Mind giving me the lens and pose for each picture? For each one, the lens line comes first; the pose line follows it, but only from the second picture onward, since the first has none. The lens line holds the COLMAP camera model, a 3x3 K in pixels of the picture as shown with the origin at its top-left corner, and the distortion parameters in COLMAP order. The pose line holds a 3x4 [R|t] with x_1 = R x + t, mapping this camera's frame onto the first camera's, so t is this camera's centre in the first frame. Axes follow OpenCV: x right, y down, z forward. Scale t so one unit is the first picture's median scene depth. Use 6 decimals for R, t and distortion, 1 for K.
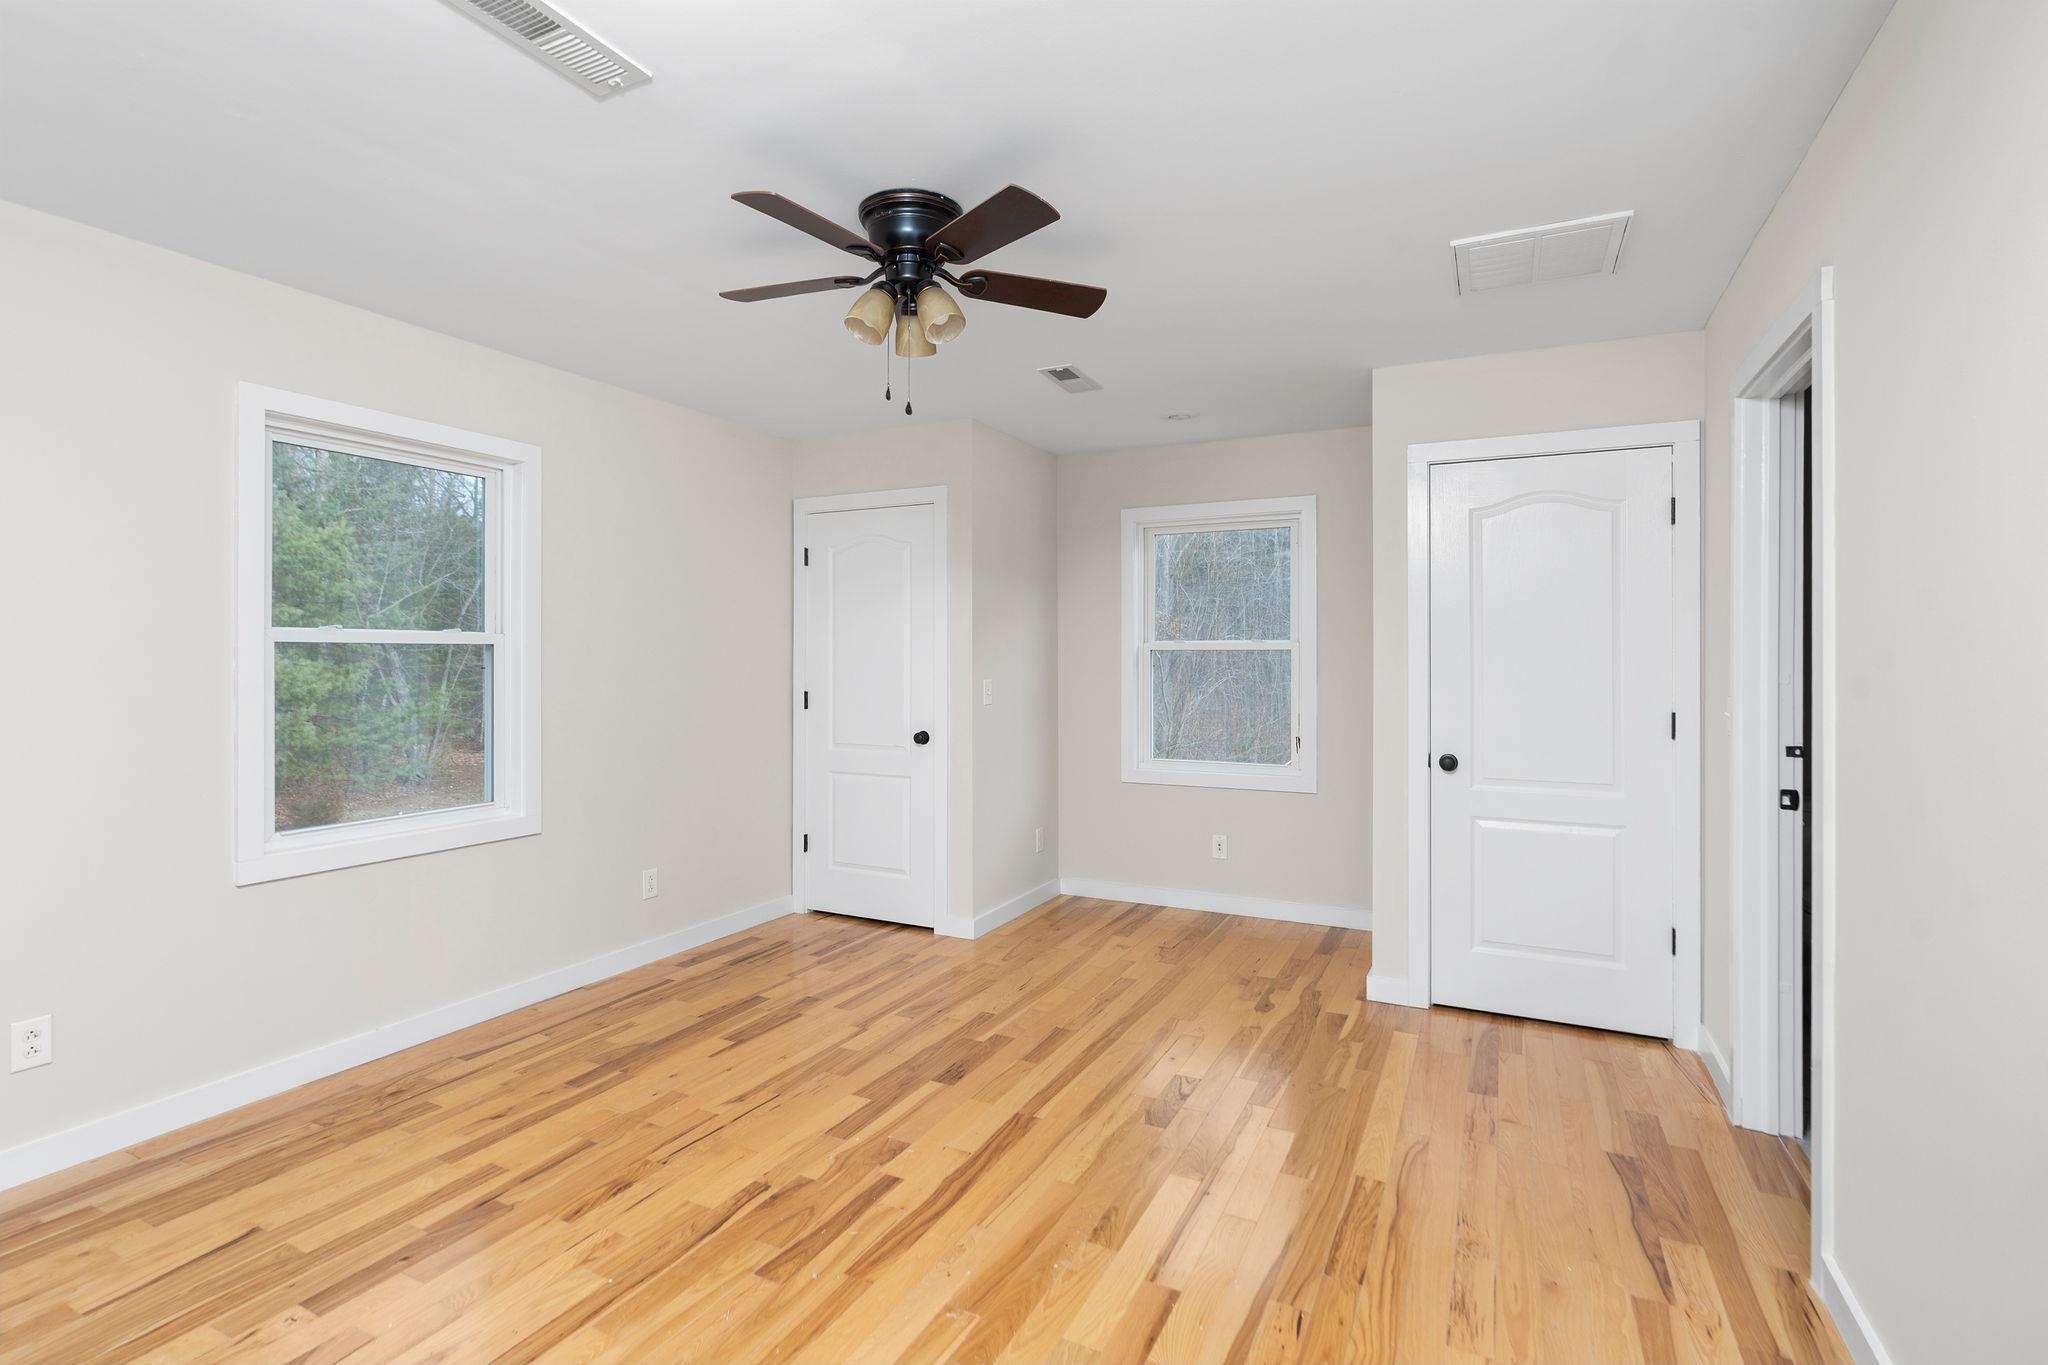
lens RADIAL K [[975.2, 0, 1025.8], [0, 975.2, 664.0], [0, 0, 1]] dist [-0.004553, 0.001769]
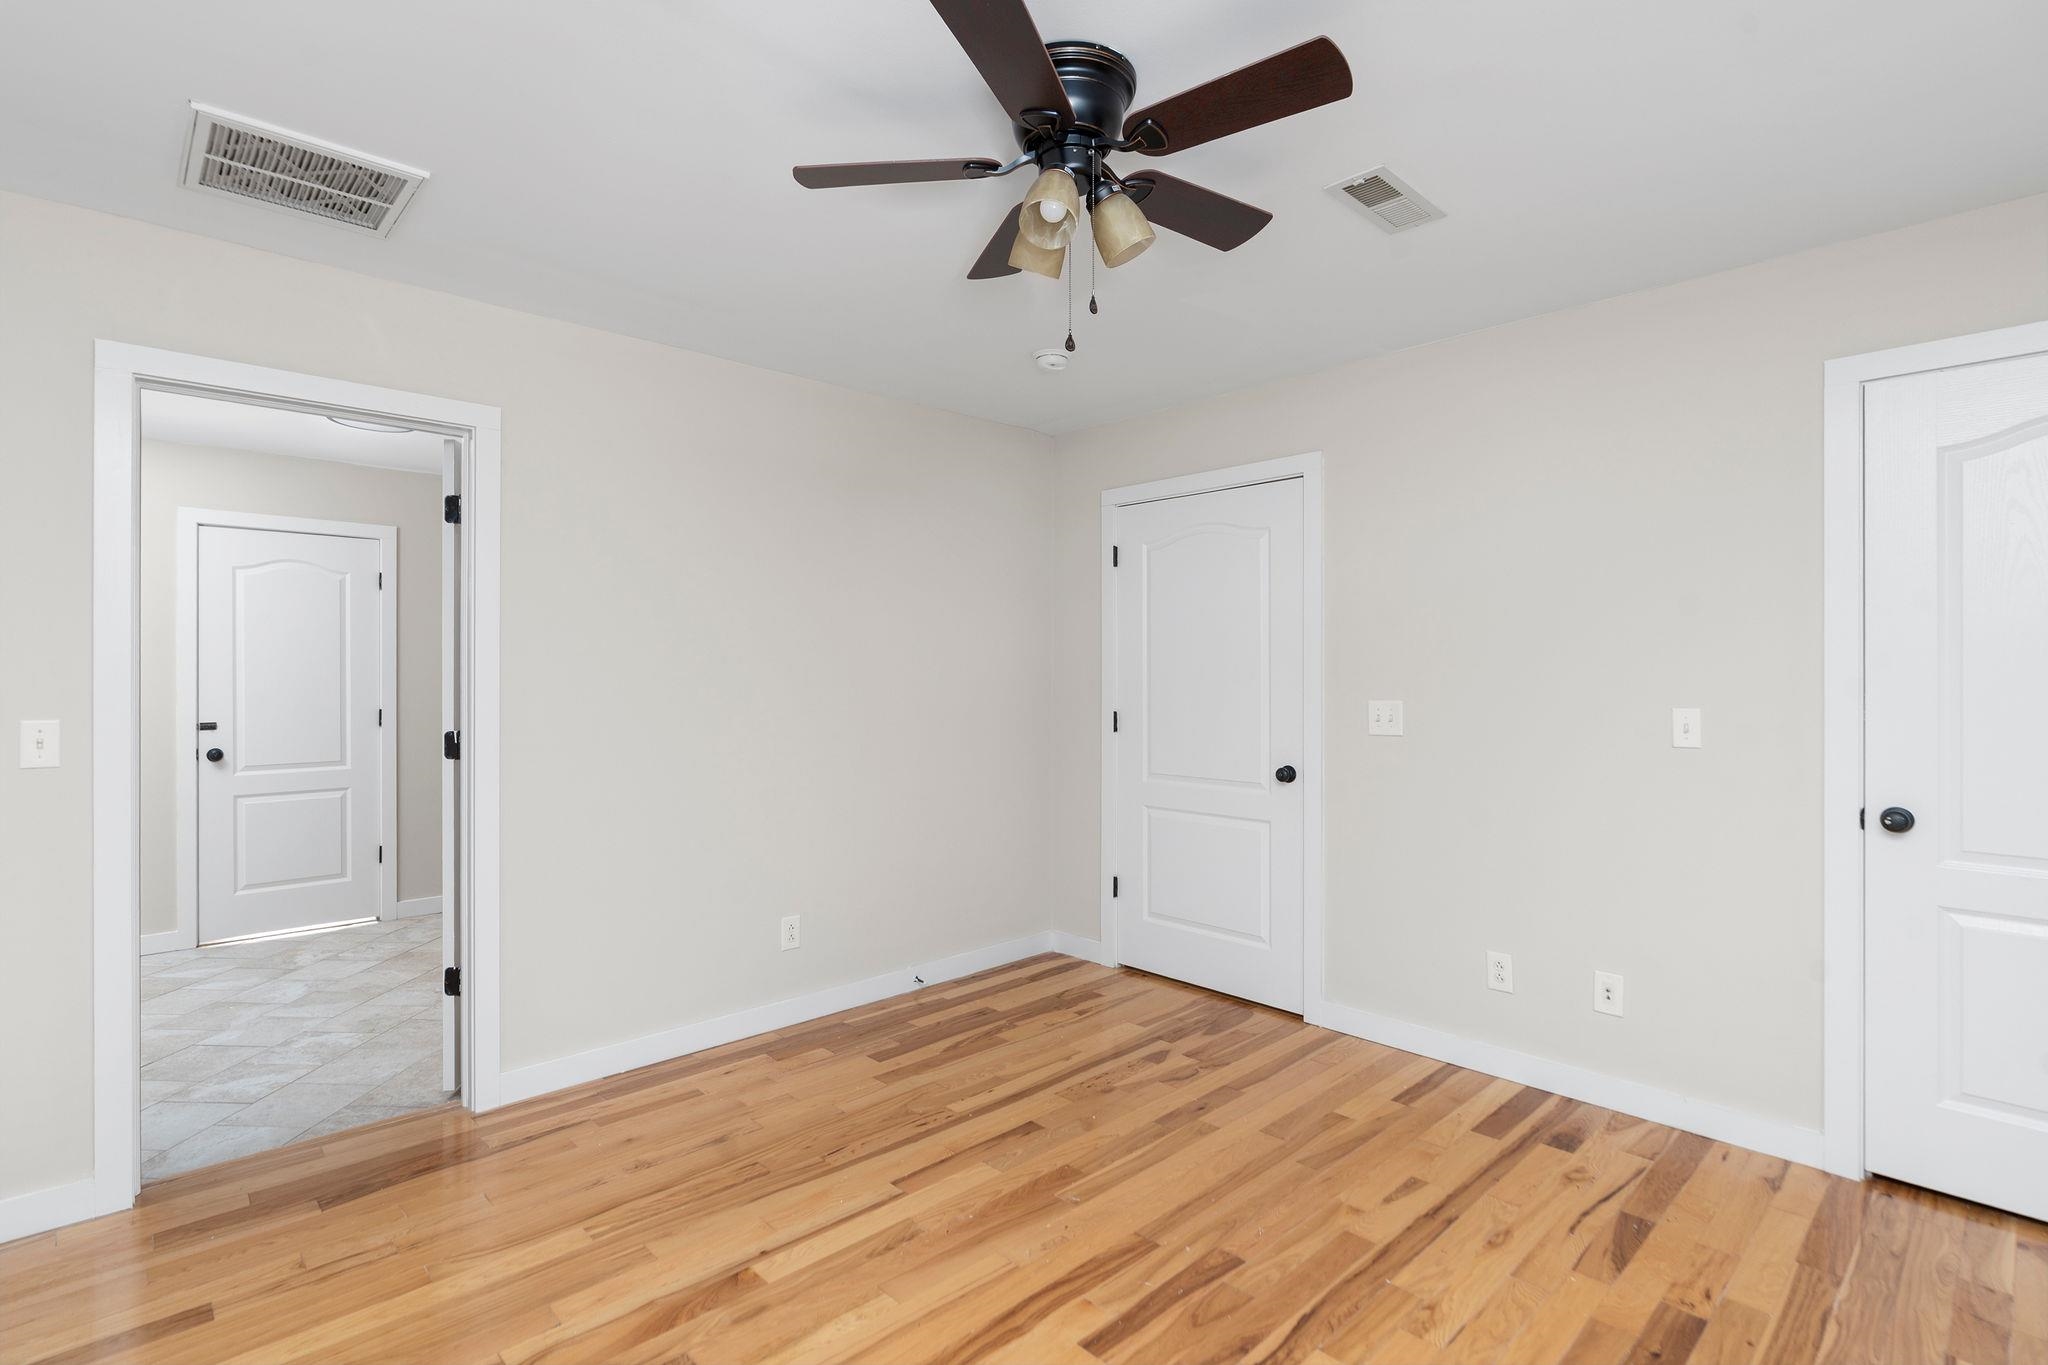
lens RADIAL K [[975.2, 0, 1035.8], [0, 975.2, 673.5], [0, 0, 1]] dist [-0.004553, 0.001769]
pose [[-0.943843, -0.000287, 0.330395, -0.395699], [-0.000618, 0.999999, -0.000897, 0.002963], [-0.330395, -0.001050, -0.943842, 1.979431]]
